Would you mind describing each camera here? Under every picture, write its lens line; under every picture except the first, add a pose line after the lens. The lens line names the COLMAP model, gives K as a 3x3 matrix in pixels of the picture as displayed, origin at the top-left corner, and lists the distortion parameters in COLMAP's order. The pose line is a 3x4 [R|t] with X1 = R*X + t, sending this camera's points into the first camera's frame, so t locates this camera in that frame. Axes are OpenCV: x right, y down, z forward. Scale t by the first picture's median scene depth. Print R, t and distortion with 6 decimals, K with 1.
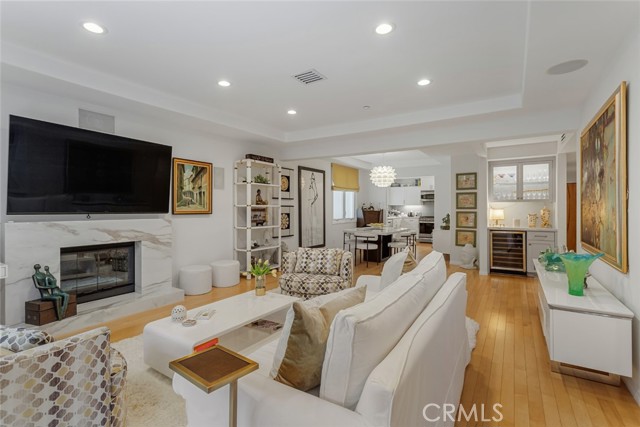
lens RADIAL K [[303.1, 0, 320.0], [0, 303.1, 213.5], [0, 0, 1]] dist [0.001214, 0.000089]
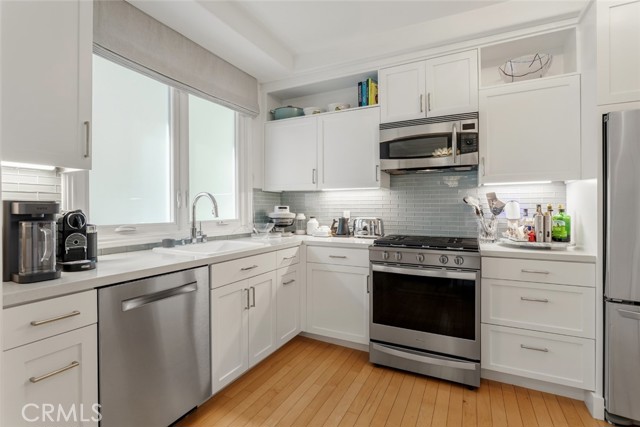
lens RADIAL K [[305.4, 0, 320.0], [0, 305.4, 213.5], [0, 0, 1]] dist [-0.008620, 0.000564]
pose [[0.994225, -0.003324, 0.107261, 0.448504], [0.002942, 0.999989, 0.003723, -0.015301], [-0.107272, -0.003386, 0.994224, 1.323050]]
